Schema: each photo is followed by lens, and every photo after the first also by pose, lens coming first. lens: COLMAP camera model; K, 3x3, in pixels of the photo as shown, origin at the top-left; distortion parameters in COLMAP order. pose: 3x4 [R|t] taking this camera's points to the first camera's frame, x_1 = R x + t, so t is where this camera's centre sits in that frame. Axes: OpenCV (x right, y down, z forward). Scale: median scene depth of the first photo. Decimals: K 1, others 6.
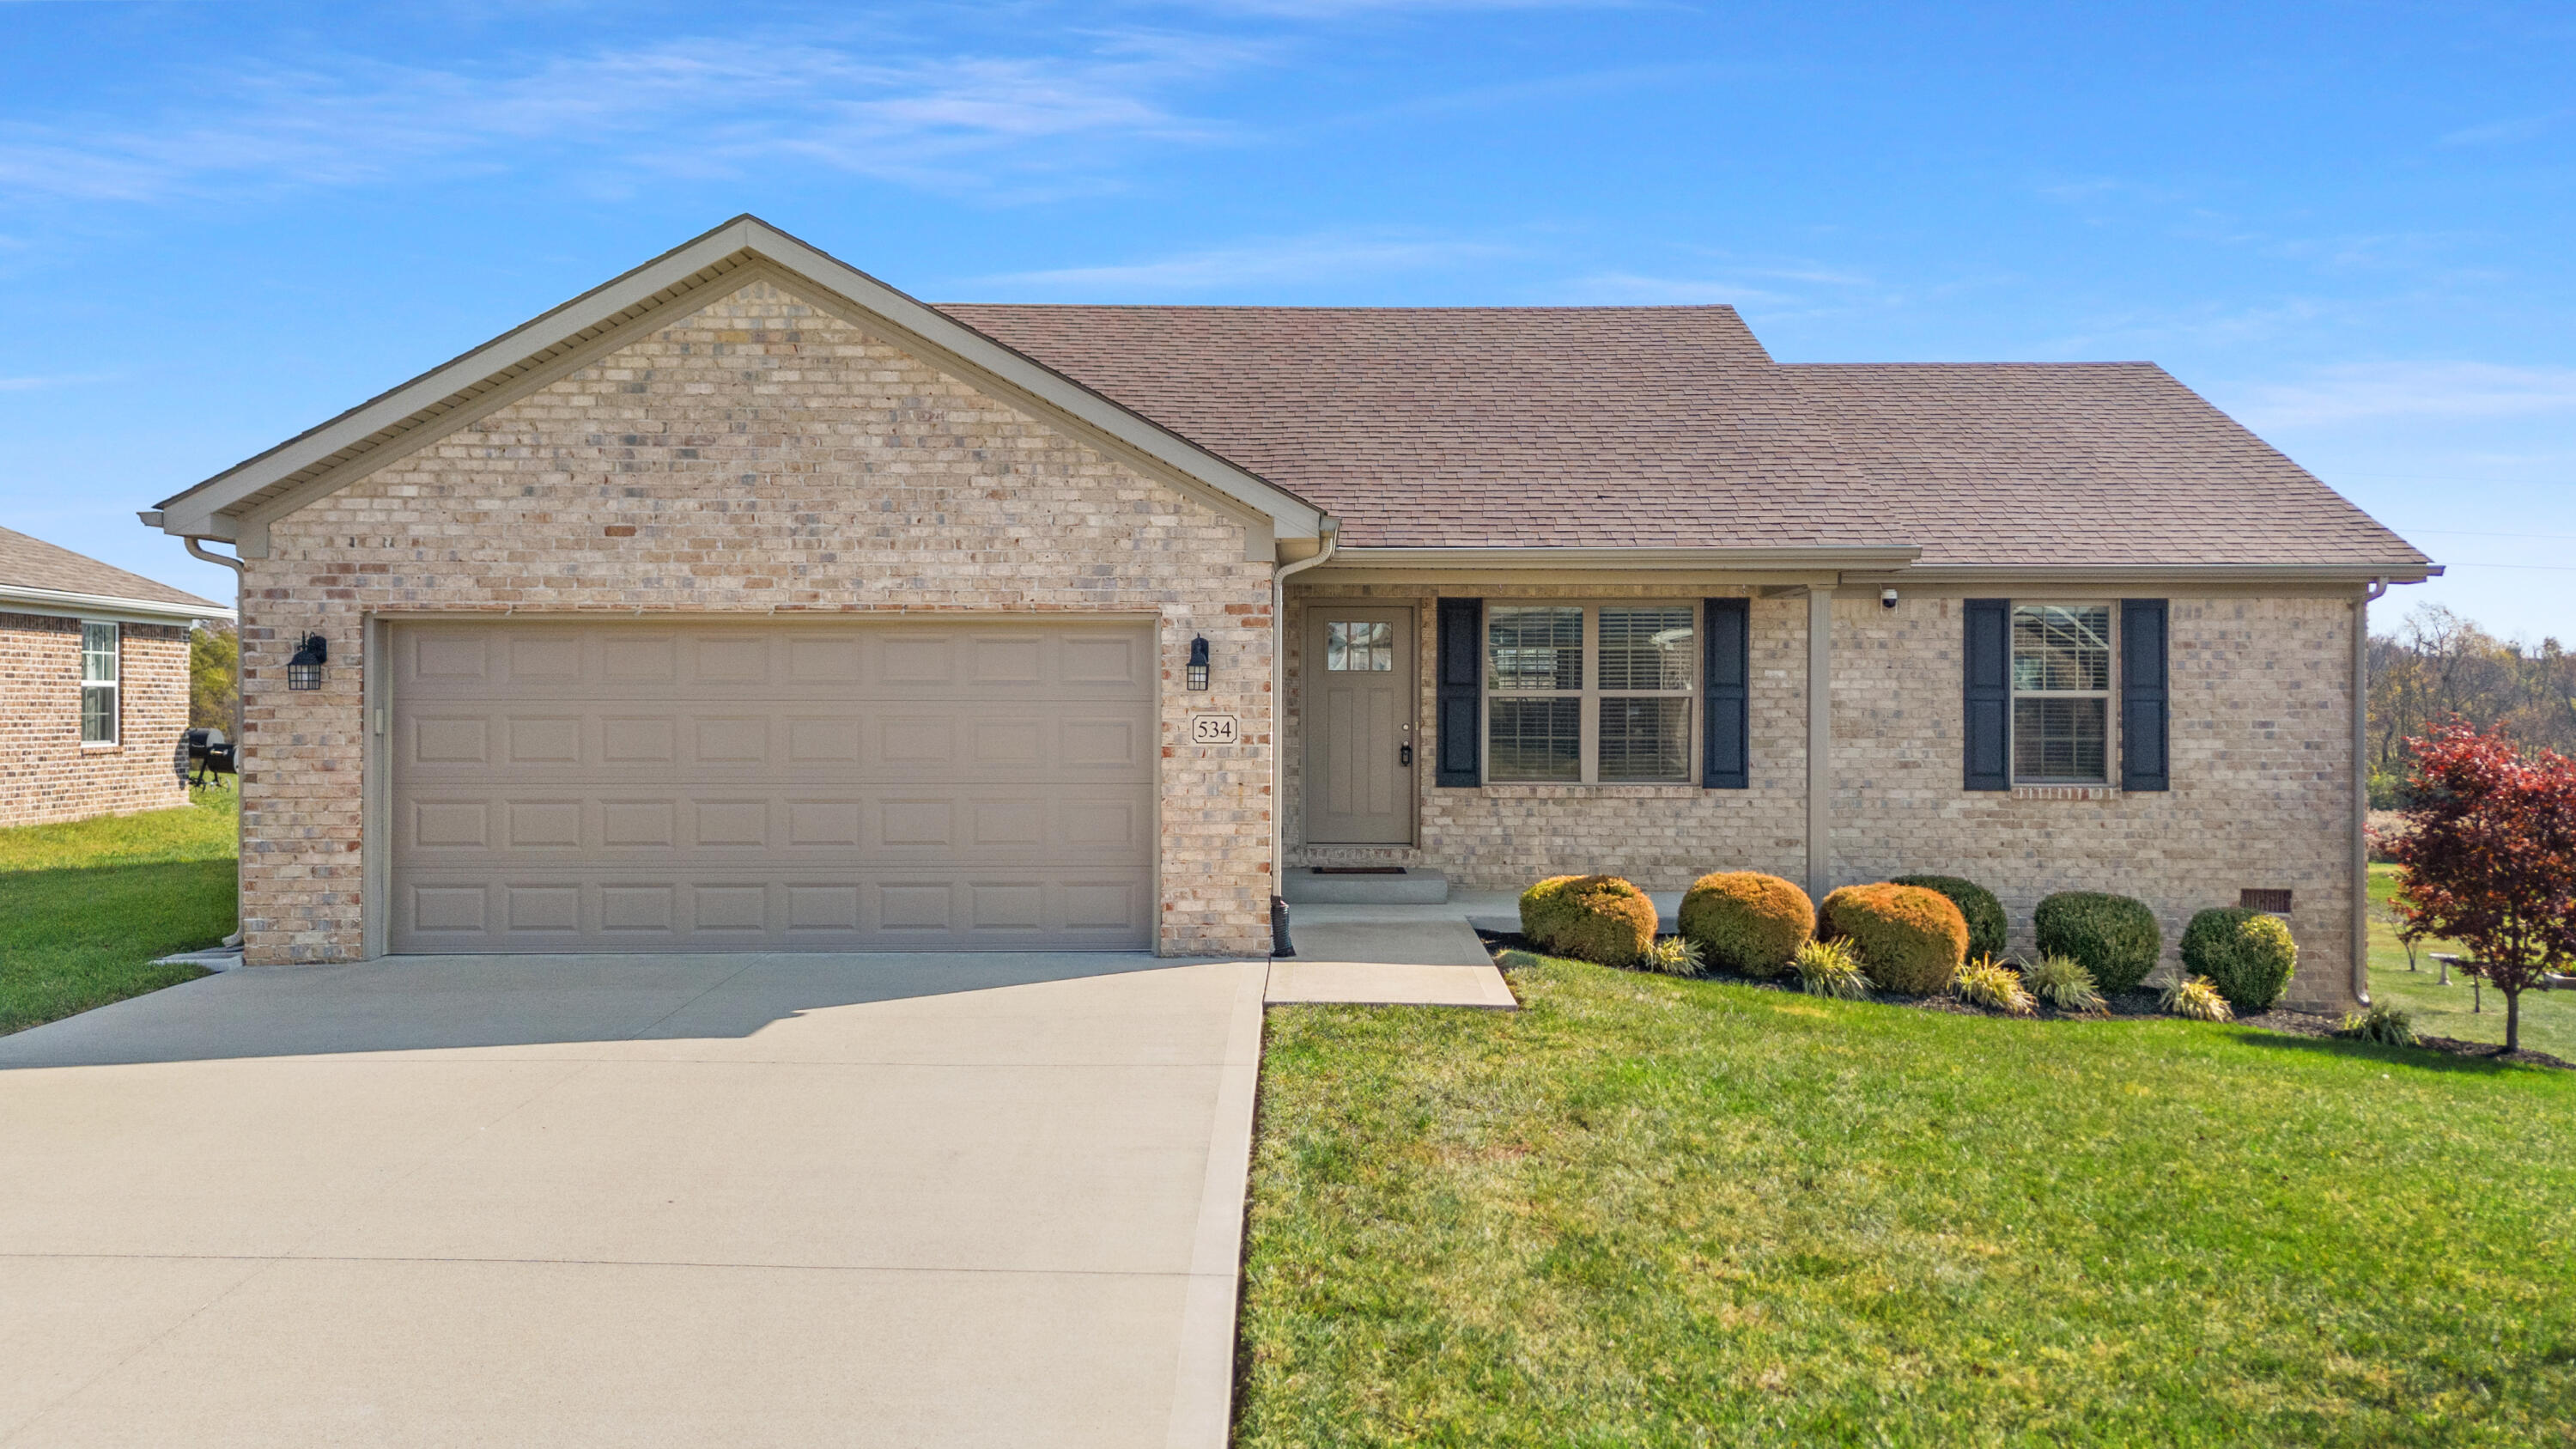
lens RADIAL K [[1948.1, 0, 1323.9], [0, 1948.1, 675.7], [0, 0, 1]] dist [0.089708, -0.128770]
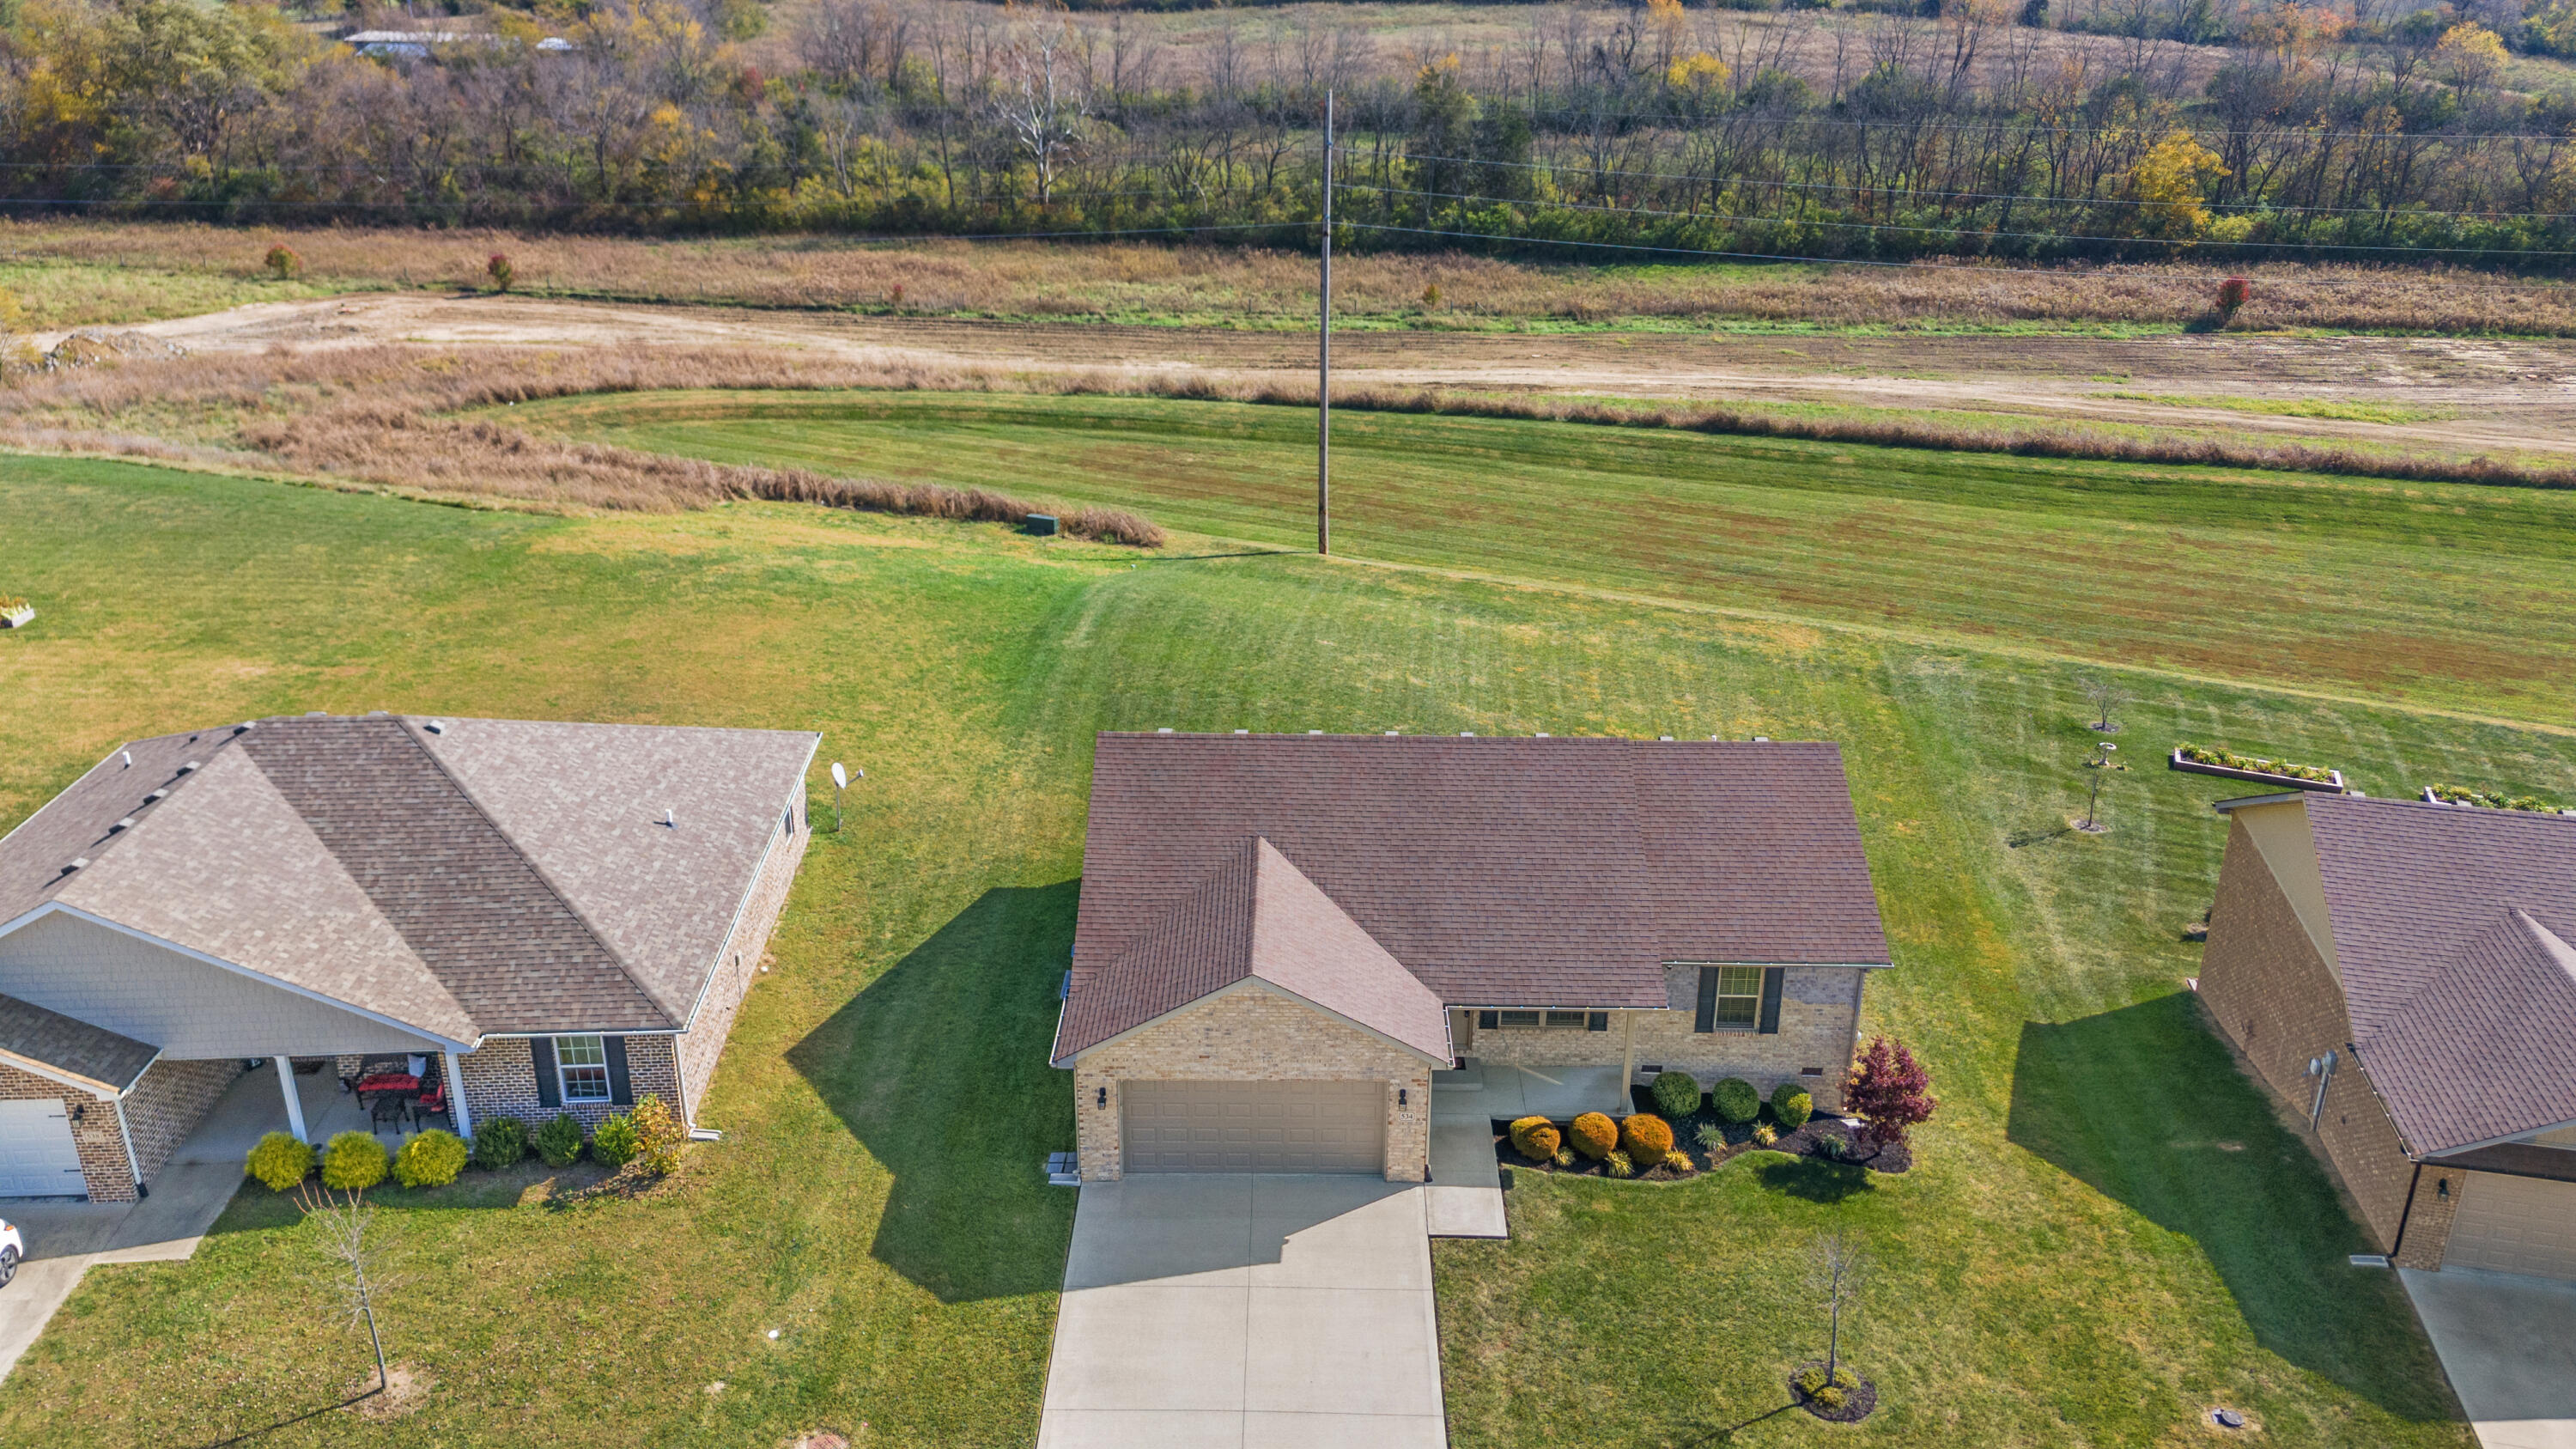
lens RADIAL K [[1948.1, 0, 1323.9], [0, 1948.1, 675.7], [0, 0, 1]] dist [0.089708, -0.128770]
pose [[0.999896, 0.013742, 0.004329, -0.153287], [-0.014361, 0.926582, 0.375818, -1.270328], [0.001154, -0.375841, 0.926683, -1.101458]]
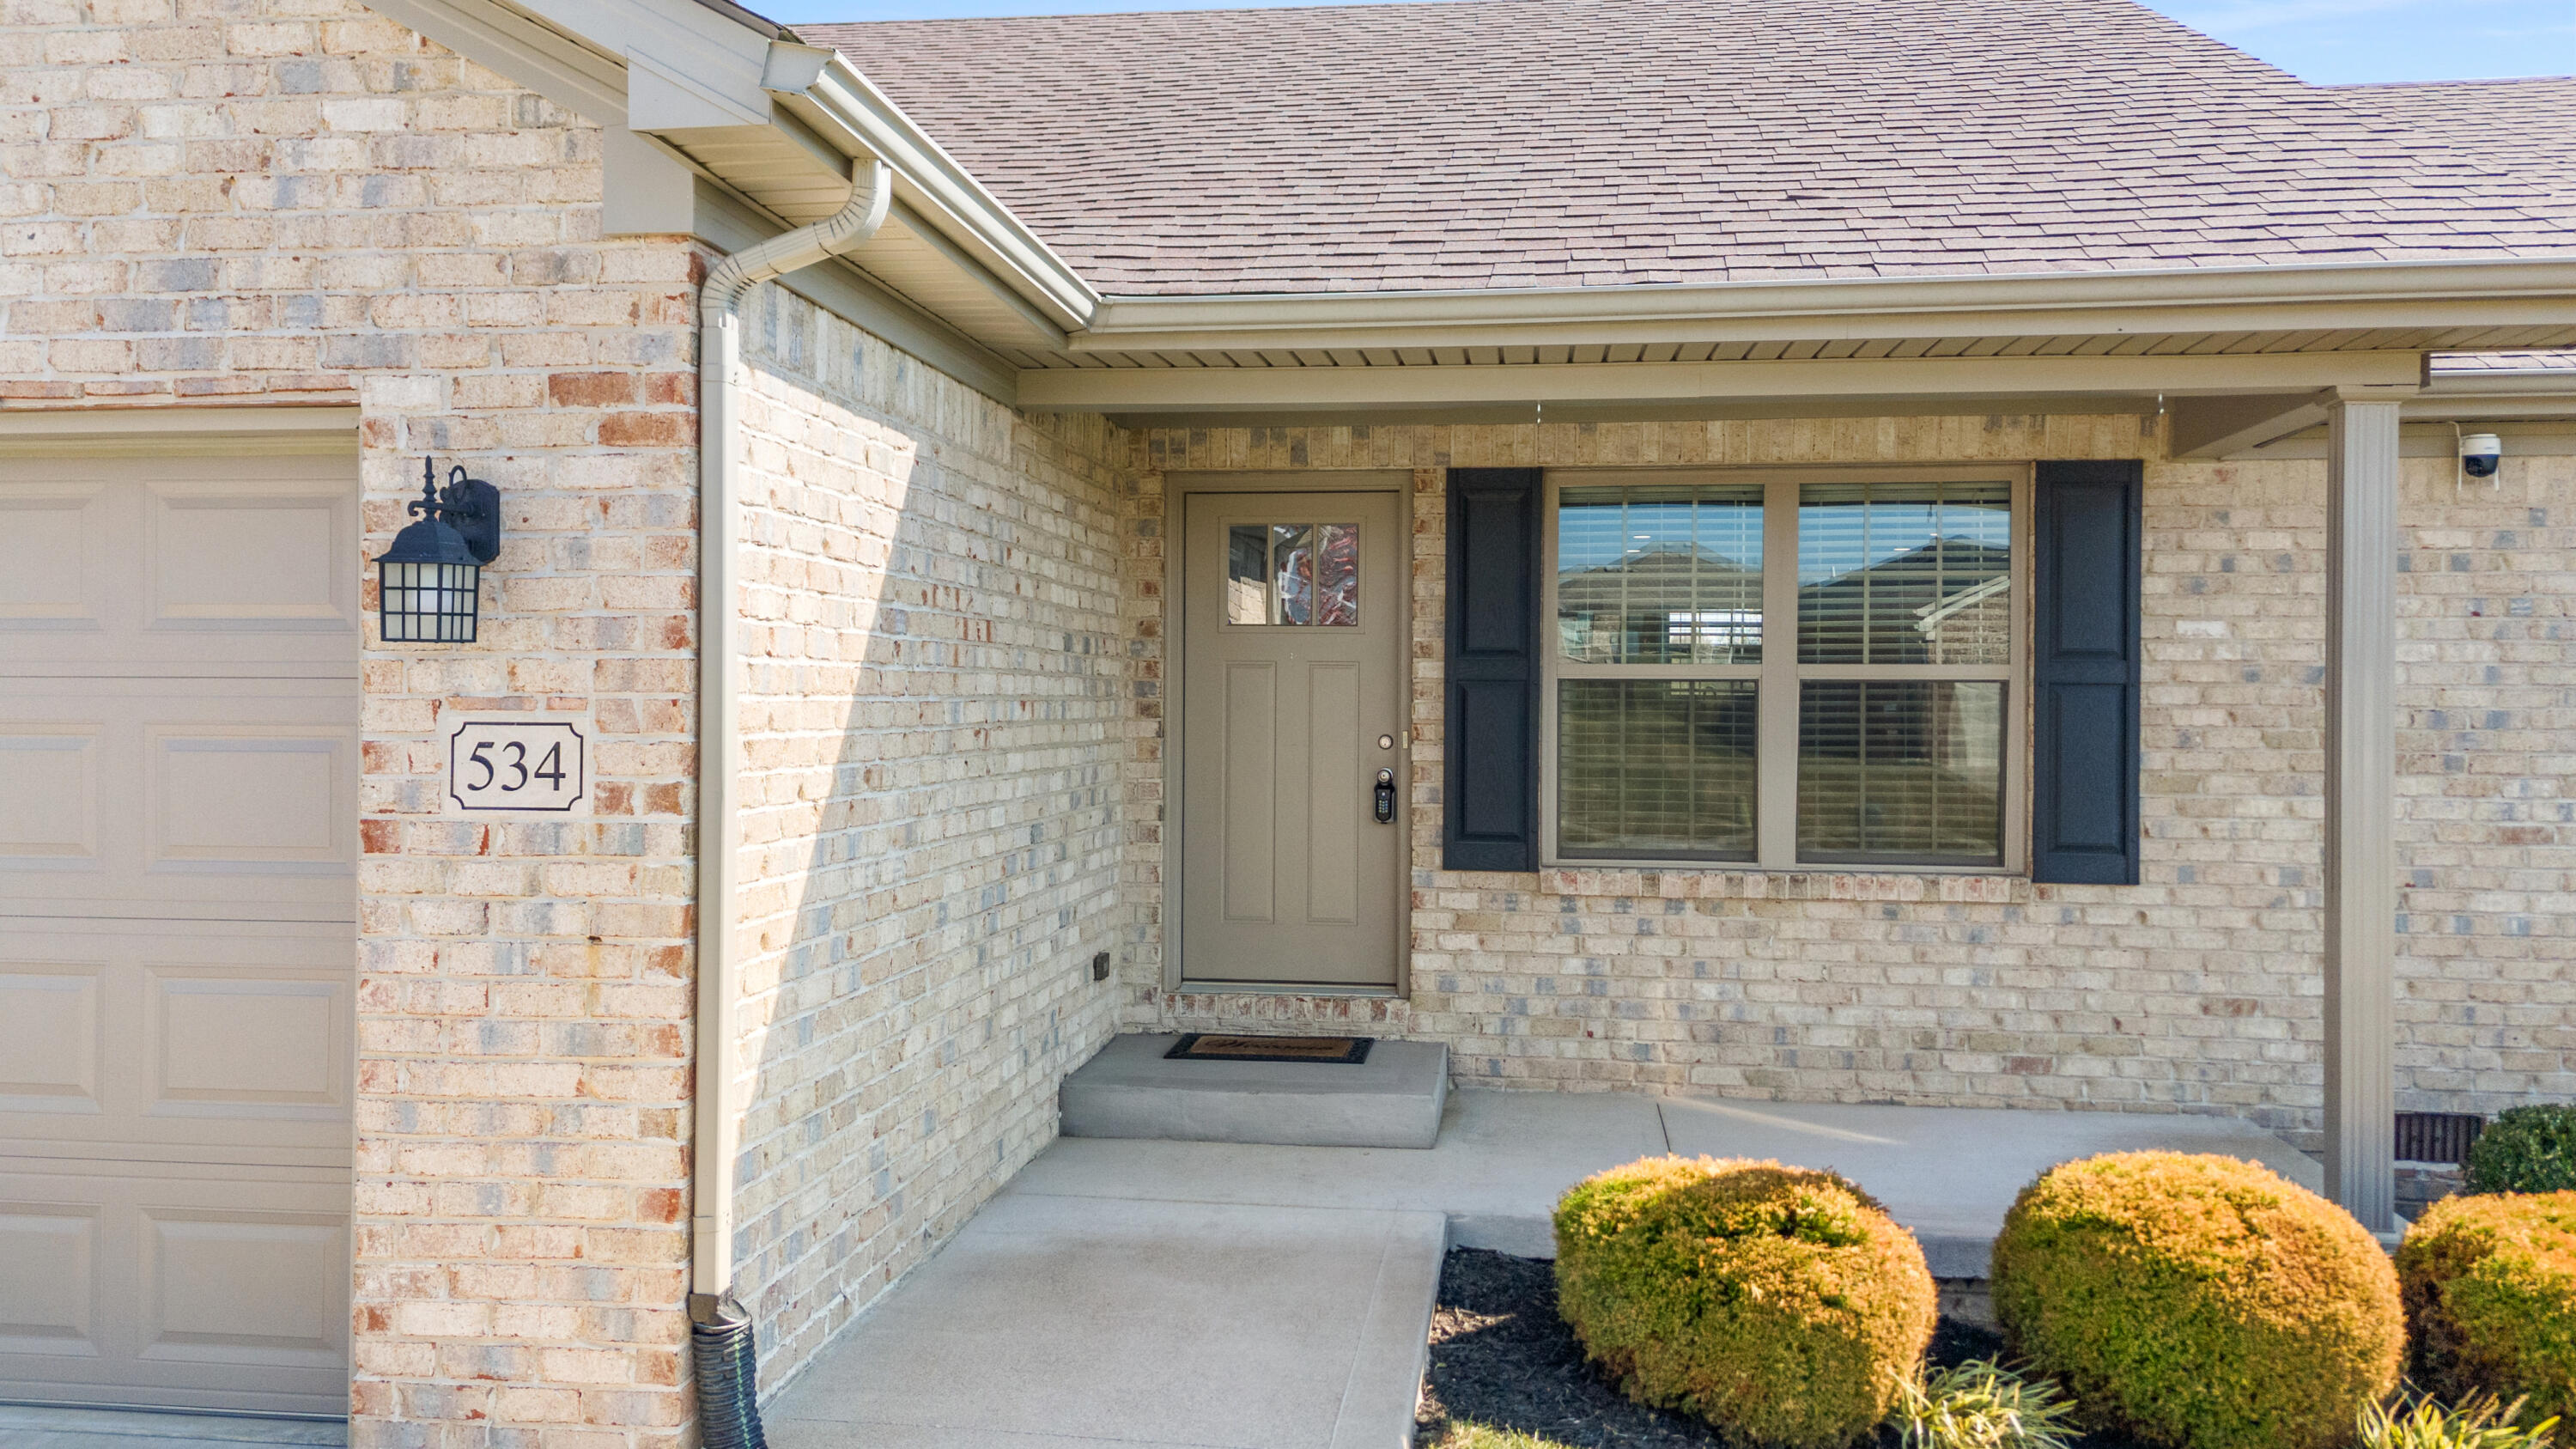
lens RADIAL K [[1948.1, 0, 1323.9], [0, 1948.1, 675.7], [0, 0, 1]] dist [0.089708, -0.128770]
pose [[0.992318, 0.002020, -0.123695, 0.087487], [-0.001651, 0.999994, 0.003091, 0.008745], [0.123700, -0.002863, 0.992316, 0.529507]]
